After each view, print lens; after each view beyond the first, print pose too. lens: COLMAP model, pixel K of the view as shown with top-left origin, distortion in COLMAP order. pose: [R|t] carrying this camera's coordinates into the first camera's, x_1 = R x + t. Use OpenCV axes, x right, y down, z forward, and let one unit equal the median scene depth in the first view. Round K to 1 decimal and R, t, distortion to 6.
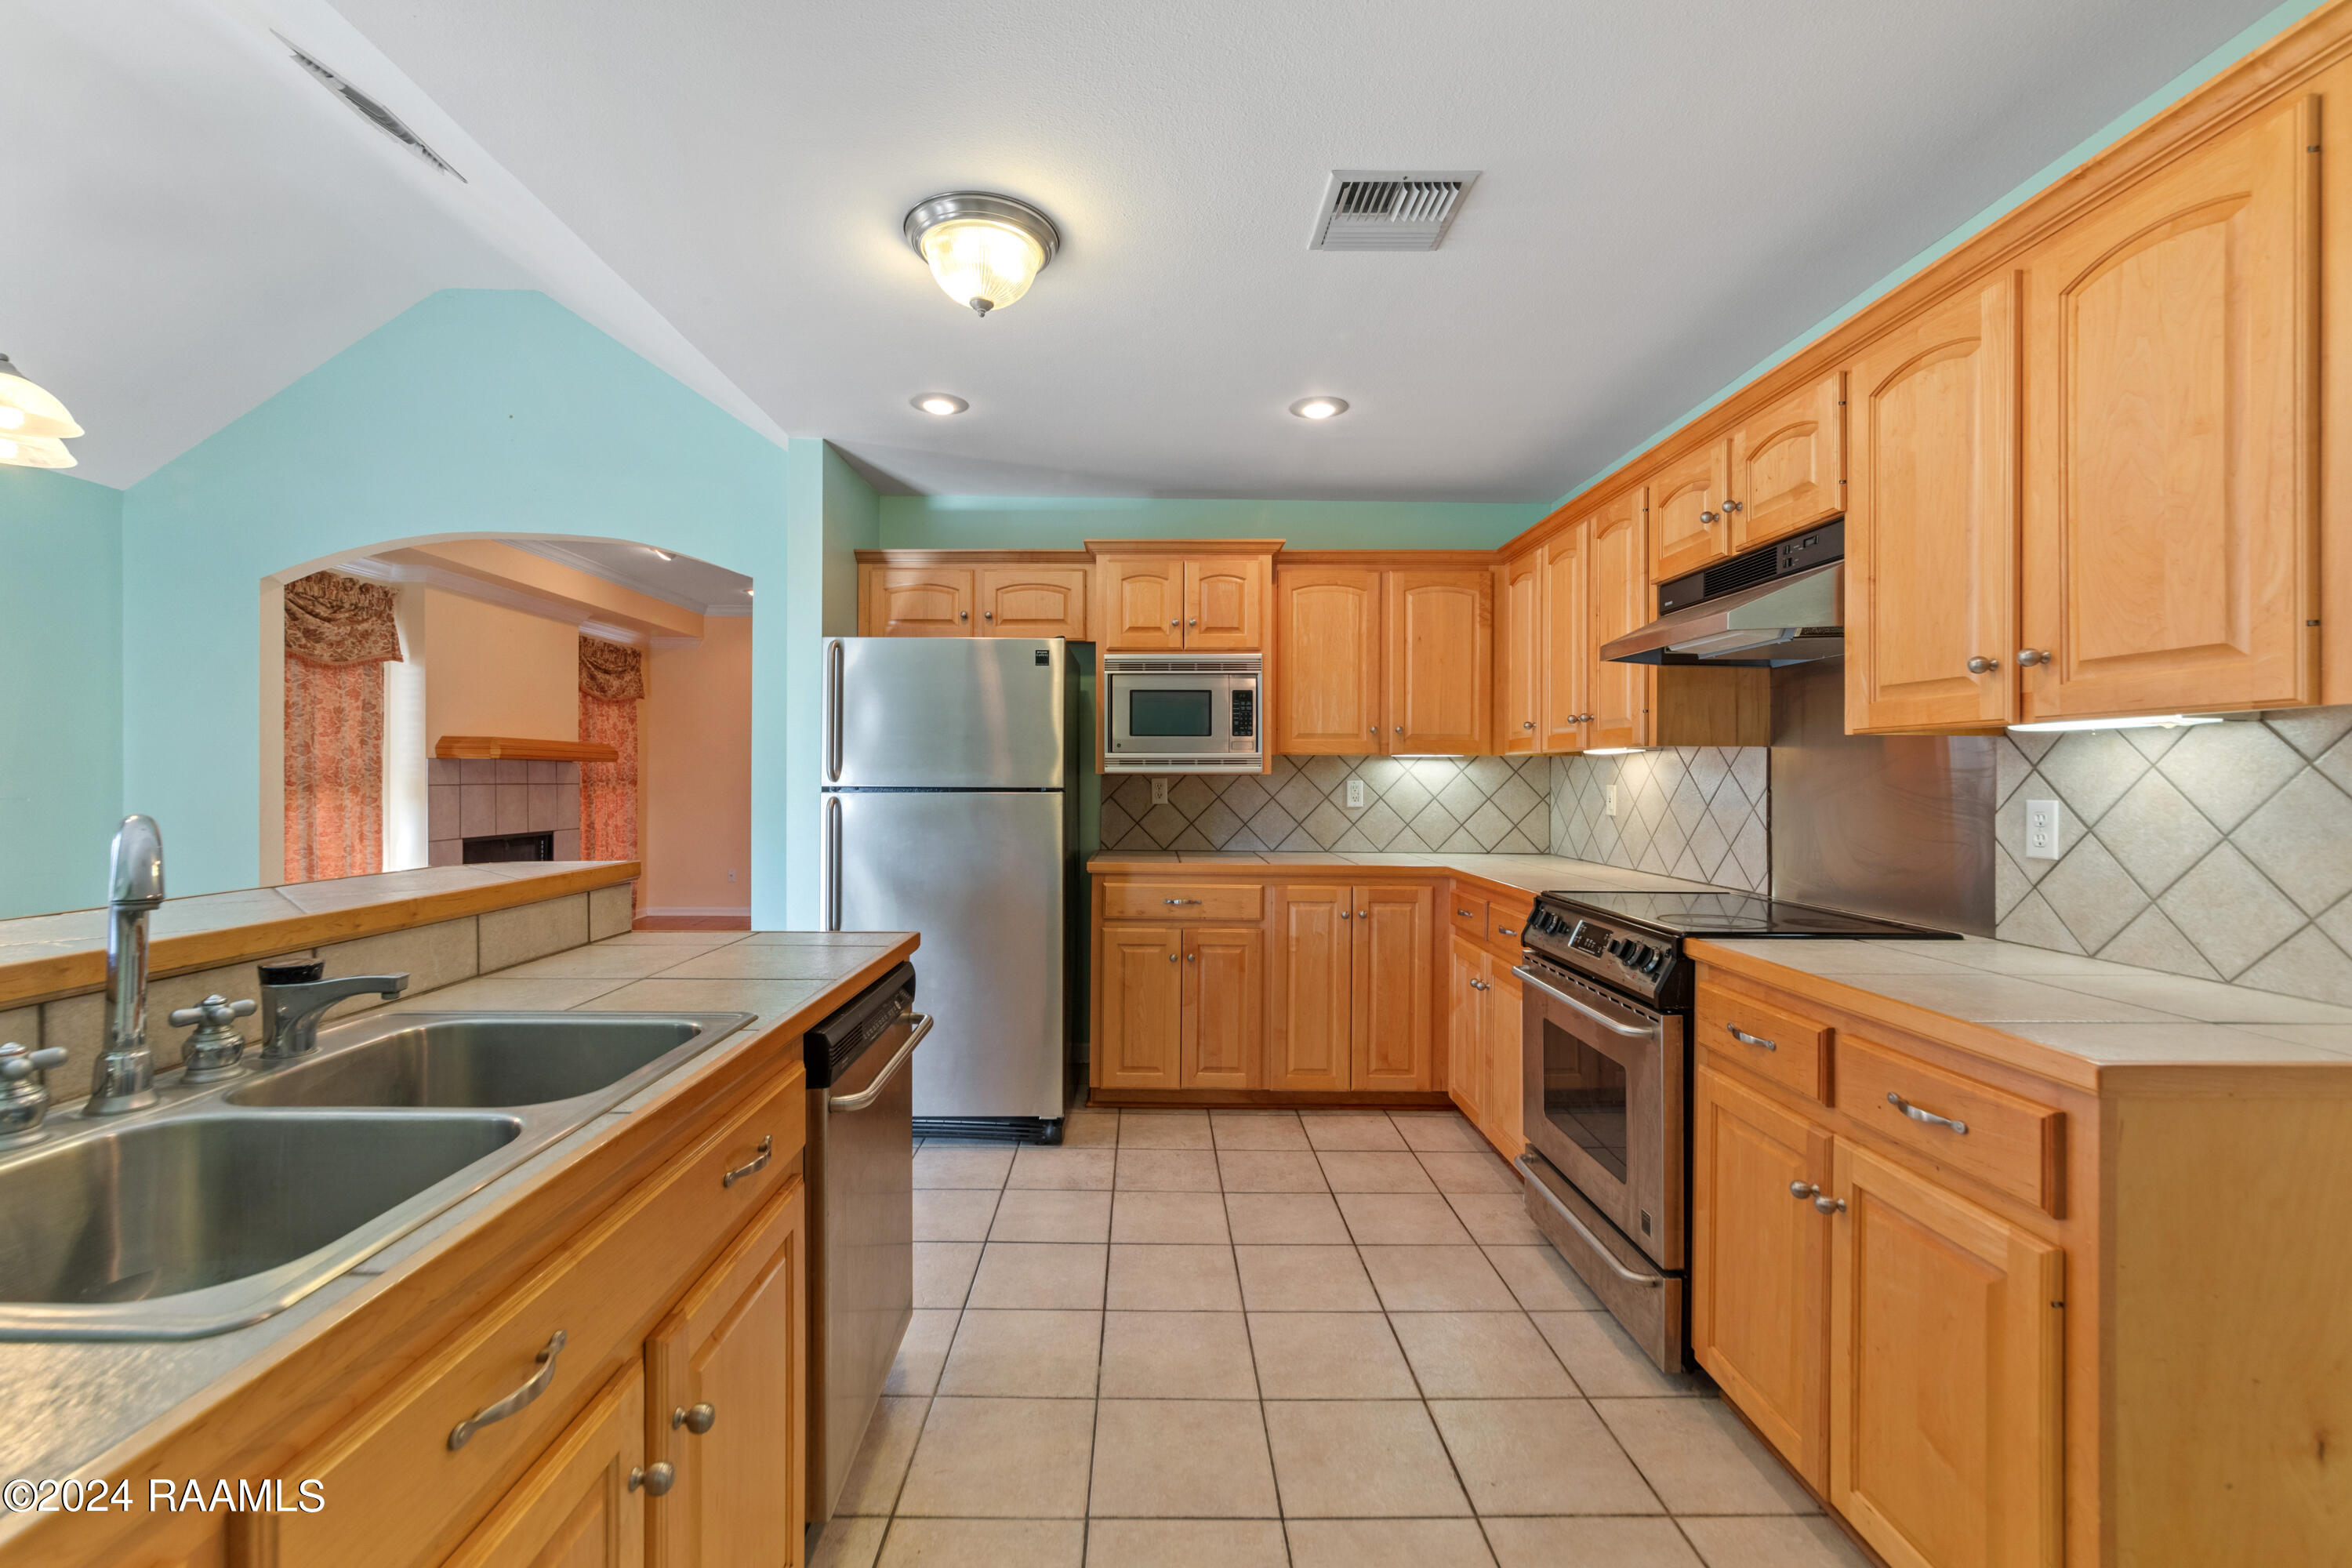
lens RADIAL K [[1005.0, 0, 1143.6], [0, 1005.0, 779.8], [0, 0, 1]] dist [-0.002998, 0.001832]
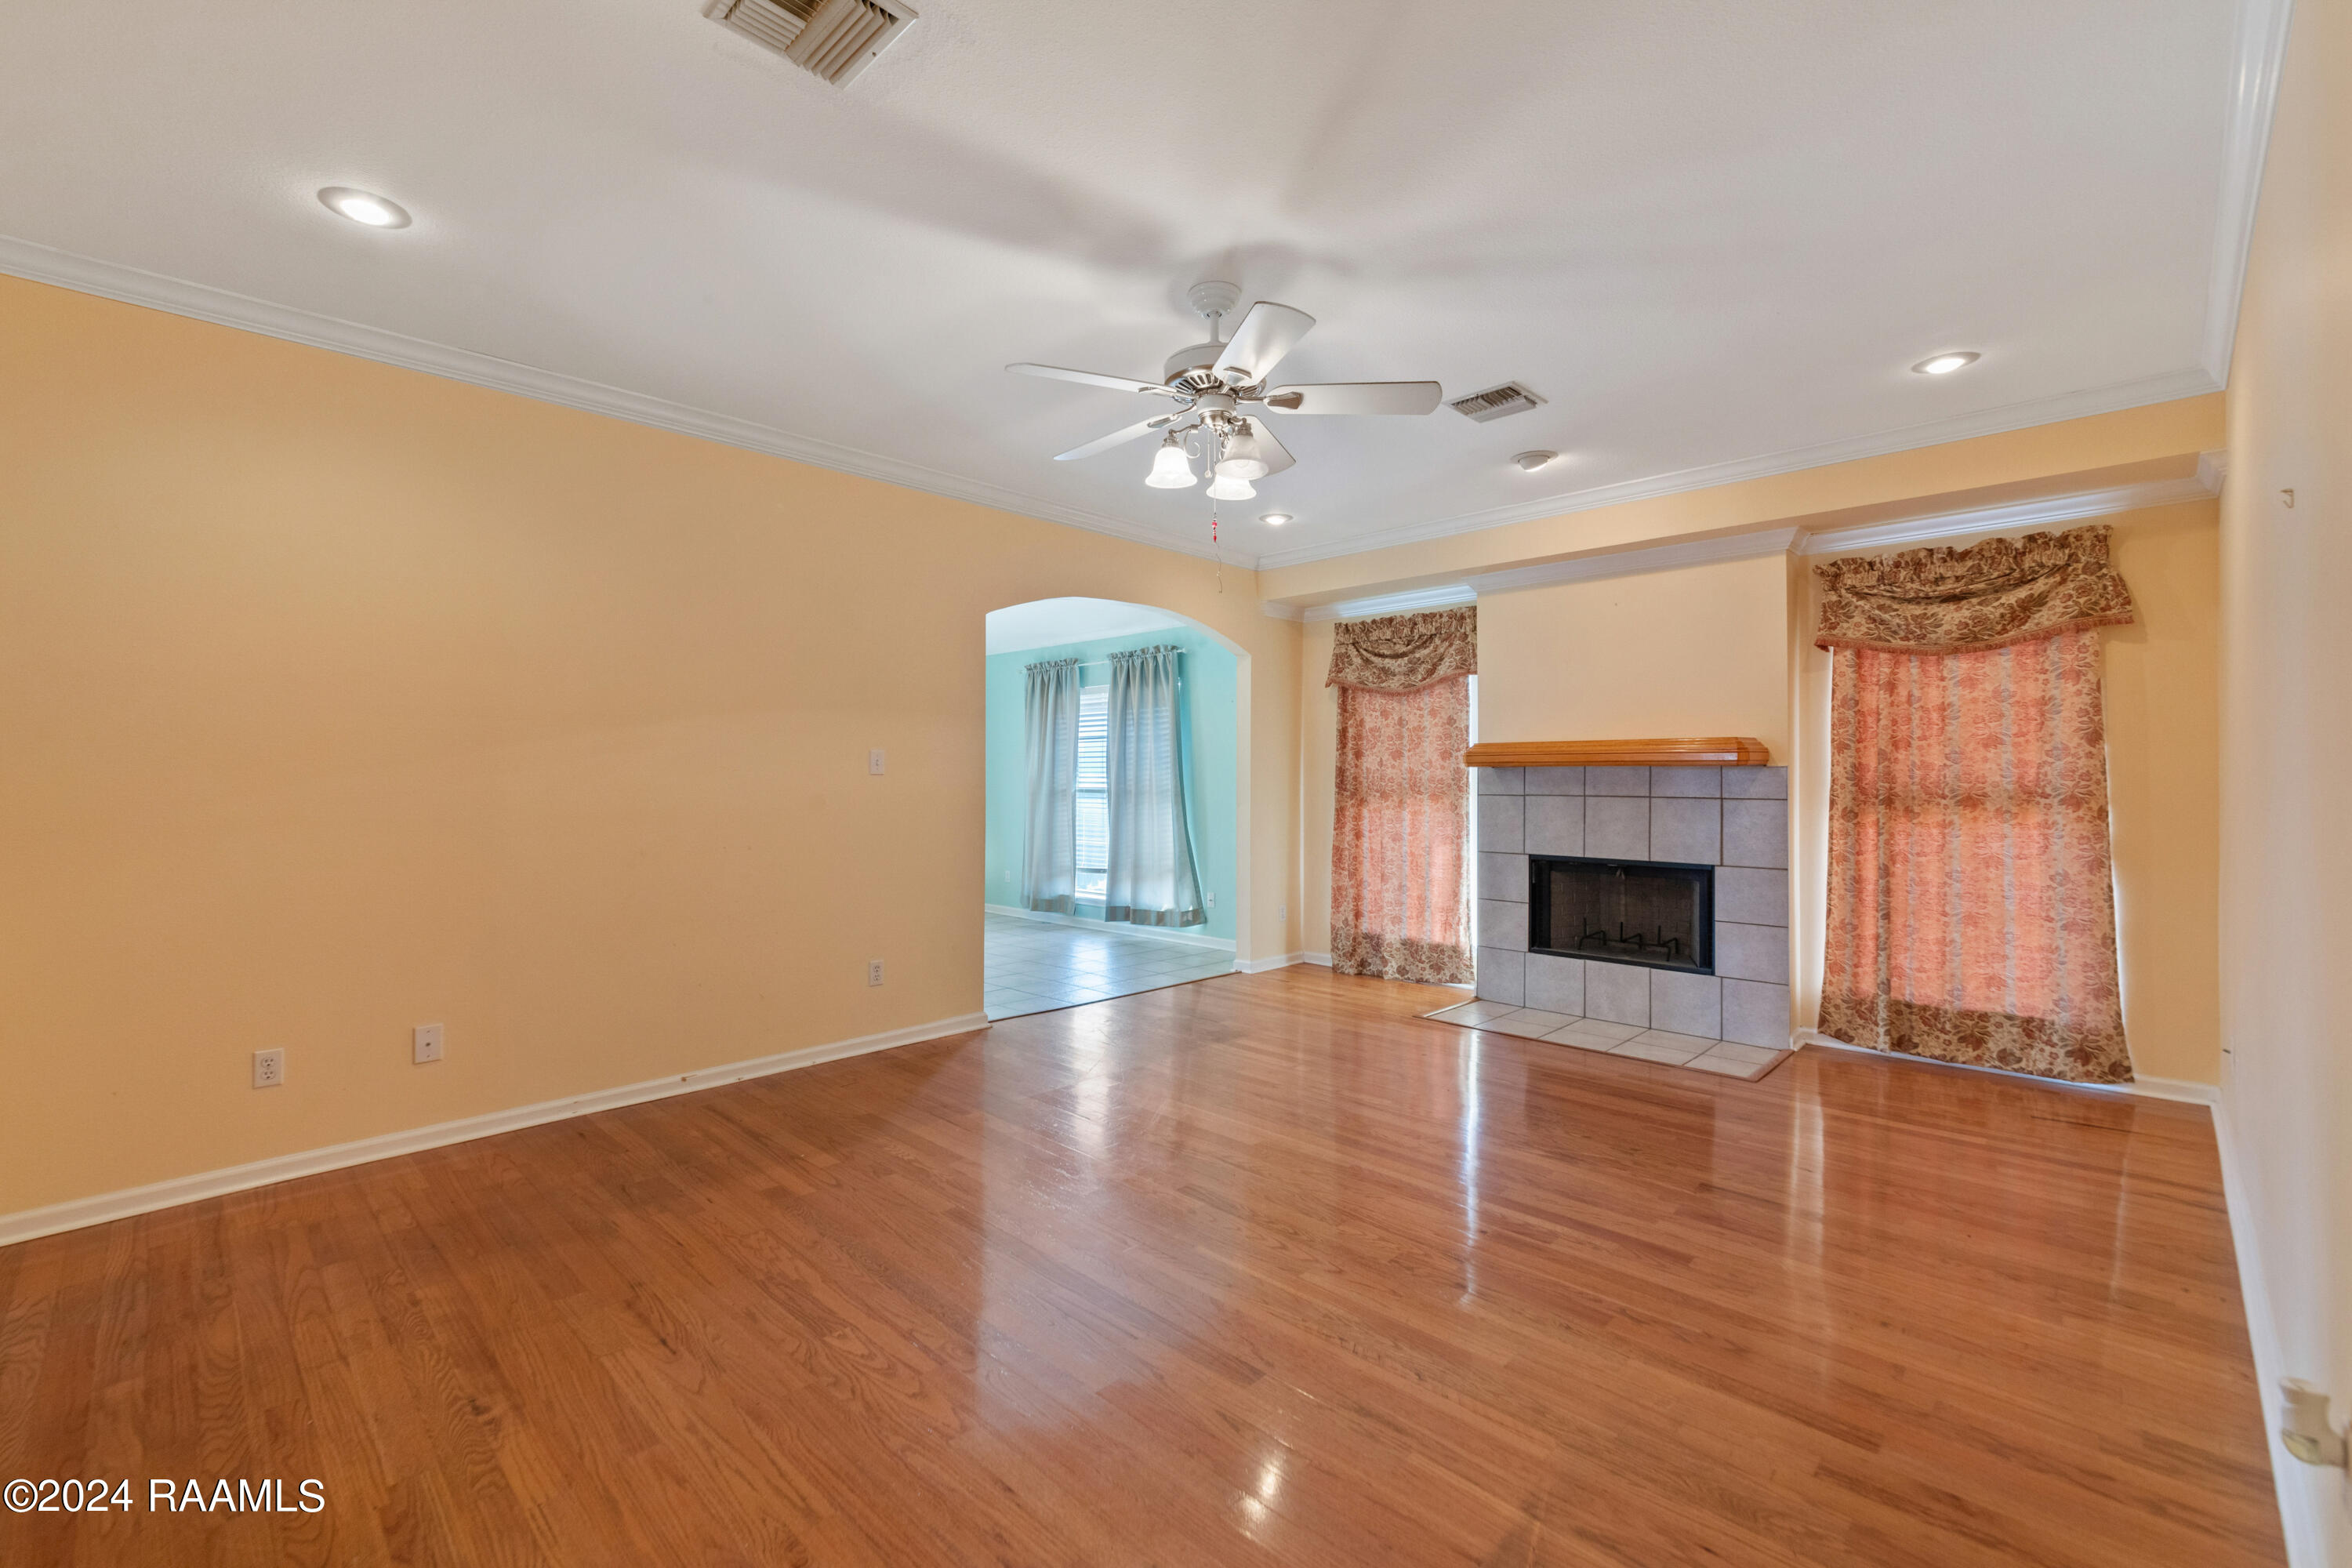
lens RADIAL K [[1005.0, 0, 1160.5], [0, 1005.0, 772.1], [0, 0, 1]] dist [-0.002998, 0.001832]
pose [[-0.683579, -0.012691, -0.729766, 0.350477], [-0.008024, 0.999919, -0.009873, -0.007102], [0.729833, -0.000893, -0.683625, 2.189163]]
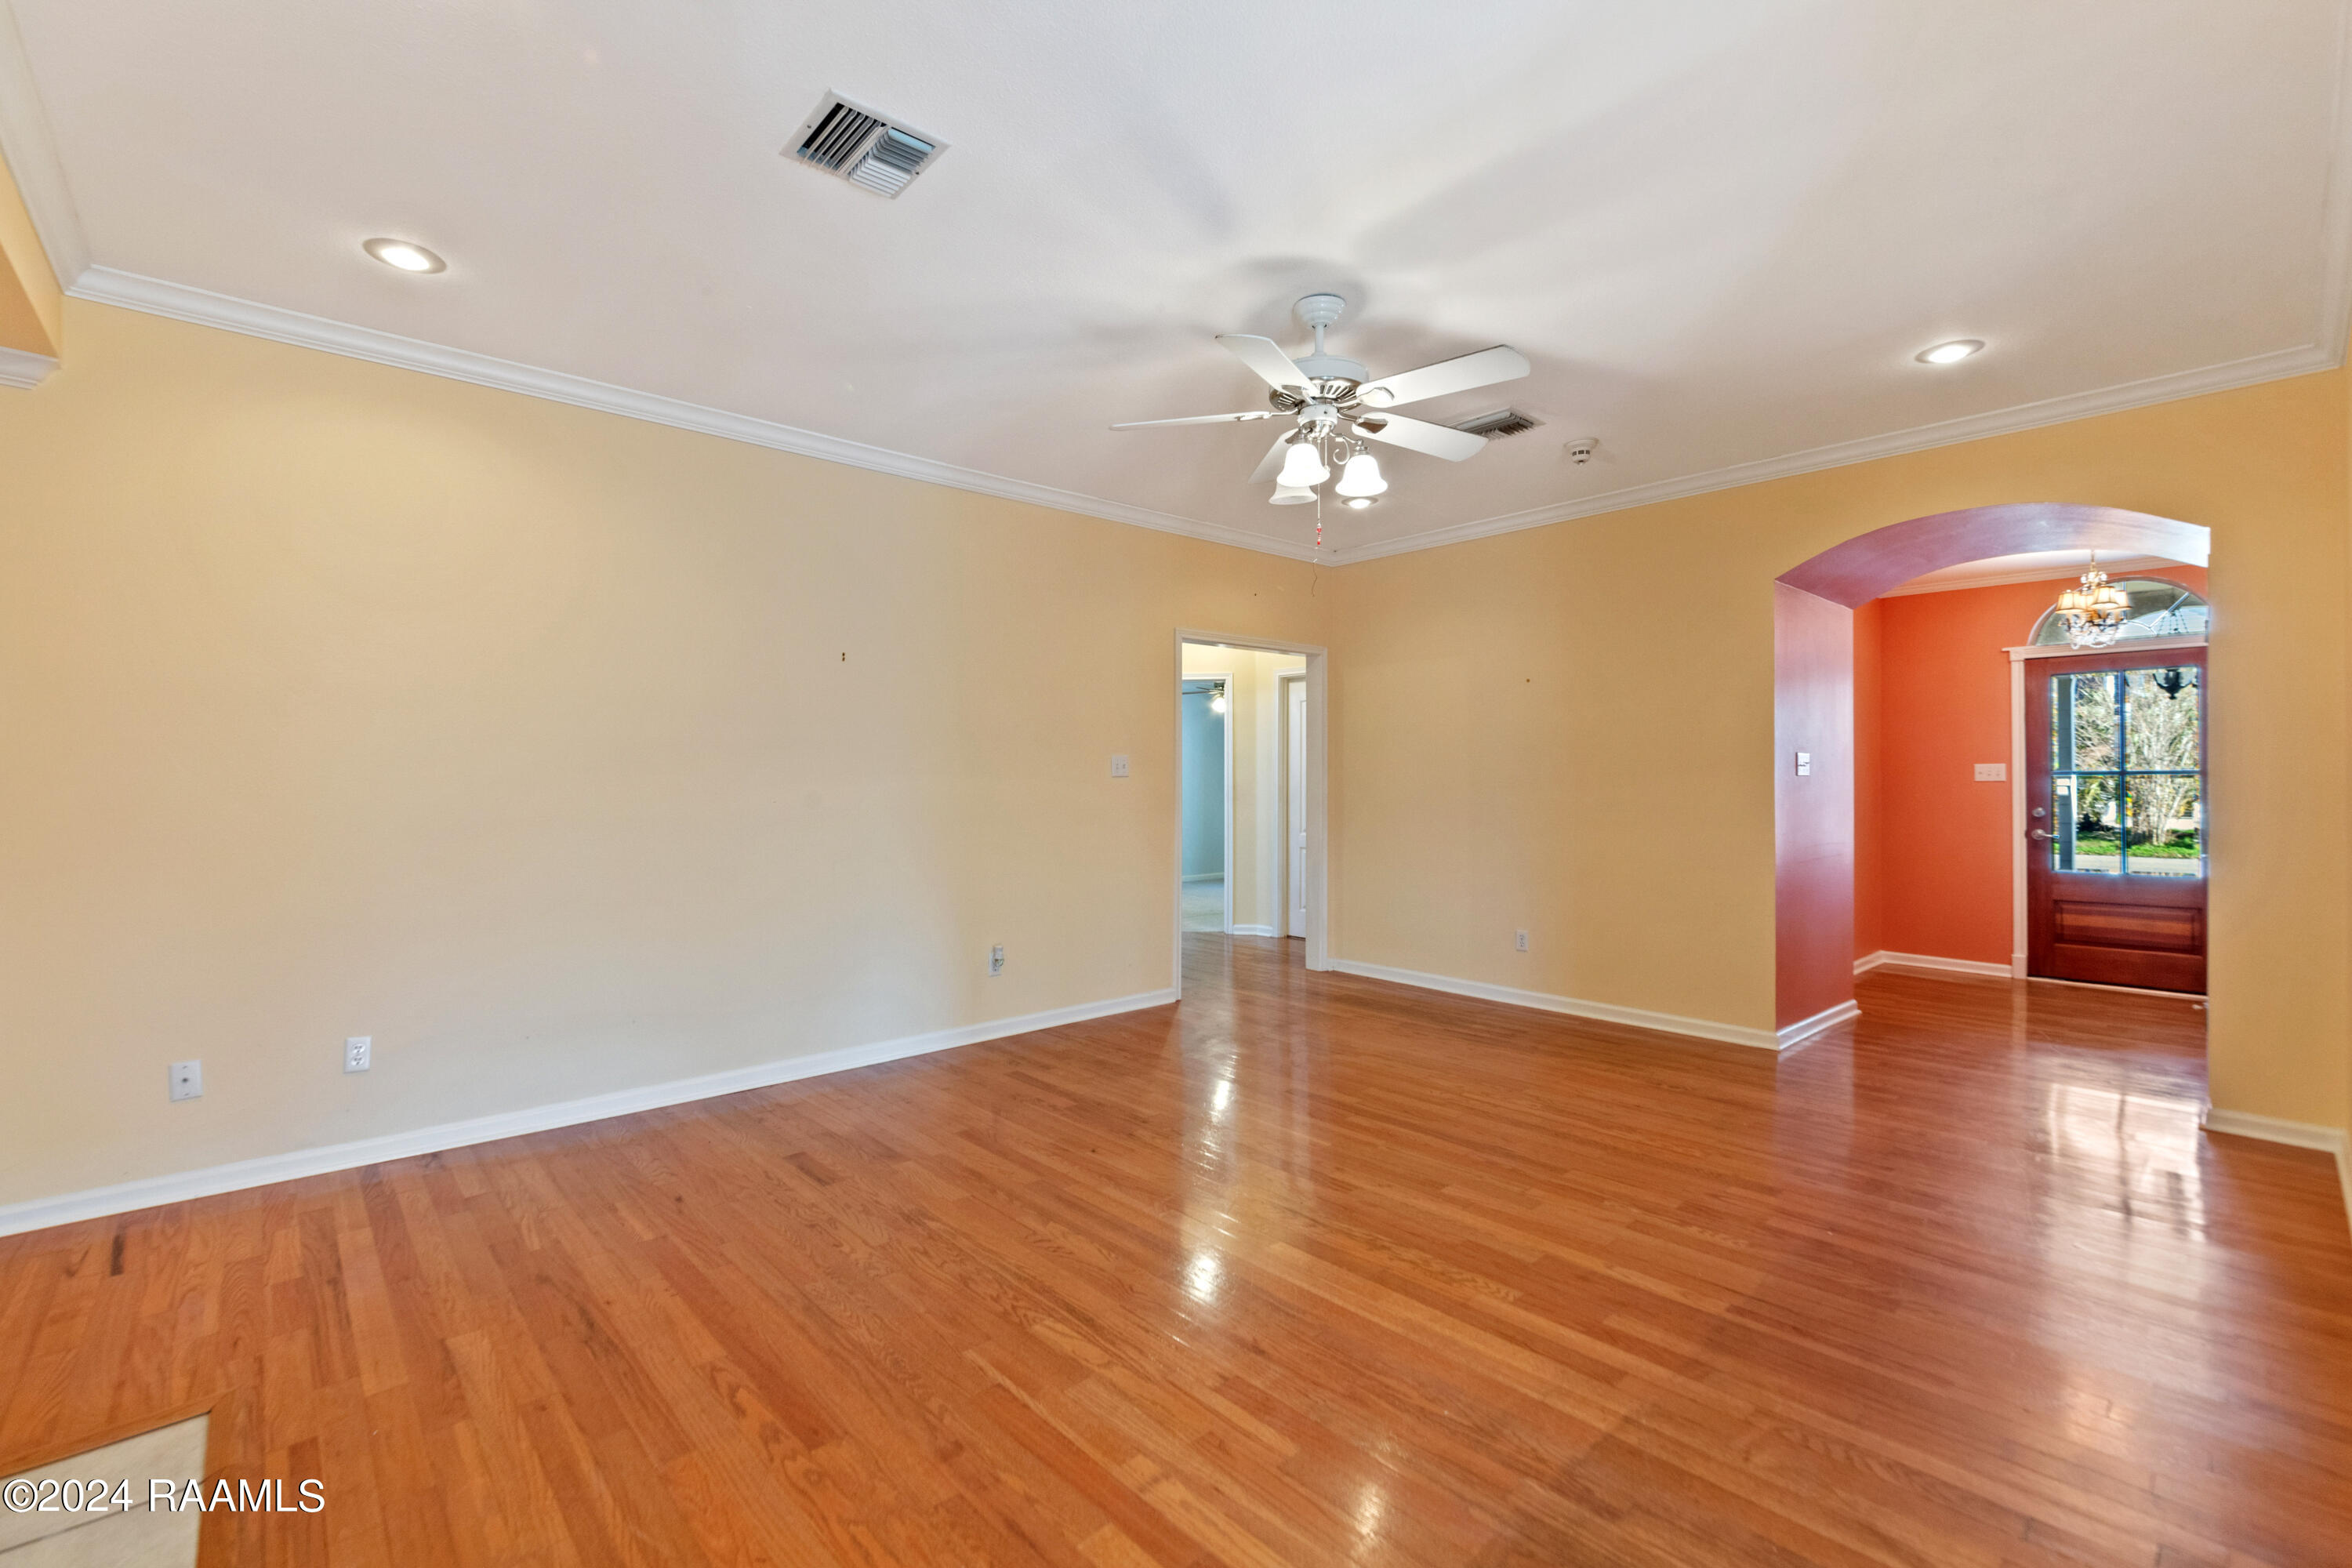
lens RADIAL K [[1005.0, 0, 1134.5], [0, 1005.0, 771.5], [0, 0, 1]] dist [-0.002998, 0.001832]
pose [[0.742456, -0.004126, 0.669883, -0.903998], [0.005921, 0.999982, -0.000403, -0.015809], [-0.669869, 0.004266, 0.742467, 1.186302]]
